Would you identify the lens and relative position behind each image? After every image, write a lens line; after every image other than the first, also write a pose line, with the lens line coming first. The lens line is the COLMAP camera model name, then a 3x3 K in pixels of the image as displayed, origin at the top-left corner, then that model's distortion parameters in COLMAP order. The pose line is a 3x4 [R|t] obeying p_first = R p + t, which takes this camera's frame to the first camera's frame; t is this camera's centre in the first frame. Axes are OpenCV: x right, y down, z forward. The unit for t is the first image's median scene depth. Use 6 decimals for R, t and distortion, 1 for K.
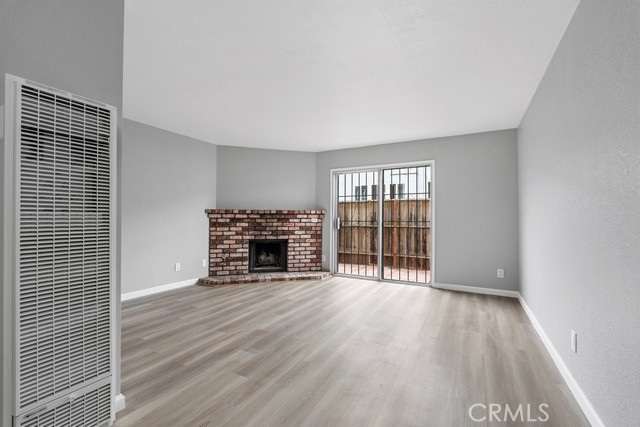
lens RADIAL K [[280.7, 0, 322.9], [0, 280.7, 214.3], [0, 0, 1]] dist [-0.000606, -0.000197]
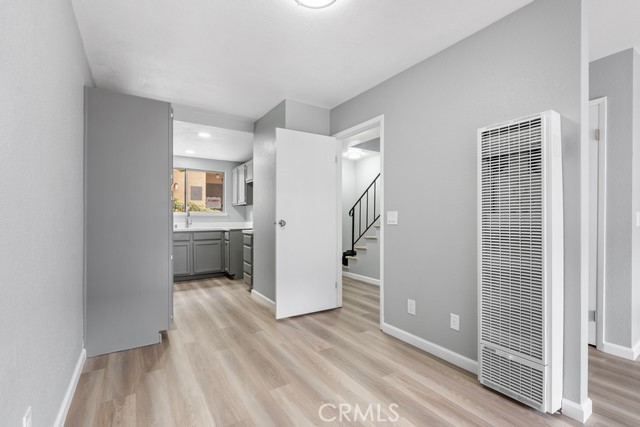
lens RADIAL K [[280.7, 0, 319.9], [0, 280.7, 216.5], [0, 0, 1]] dist [-0.000606, -0.000197]
pose [[-0.475371, 0.000066, -0.879786, 0.306715], [0.013114, 0.999889, -0.007011, 0.001704], [0.879688, -0.014870, -0.475319, 0.401863]]
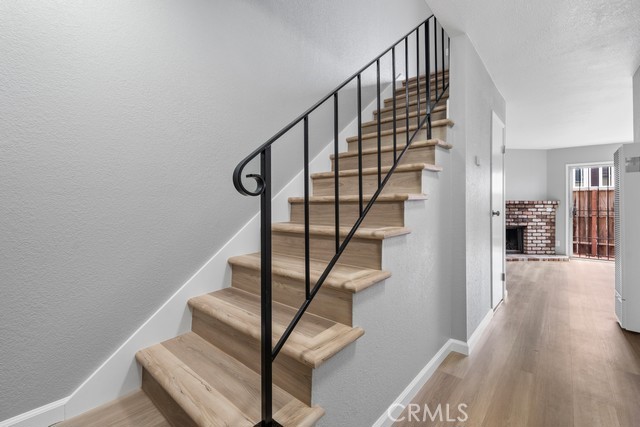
lens RADIAL K [[280.7, 0, 322.9], [0, 280.7, 203.7], [0, 0, 1]] dist [-0.000606, -0.000197]
pose [[0.975364, 0.000730, -0.220599, -0.722222], [-0.000017, 0.999995, 0.003235, -0.007278], [0.220600, -0.003151, 0.975359, -0.331976]]
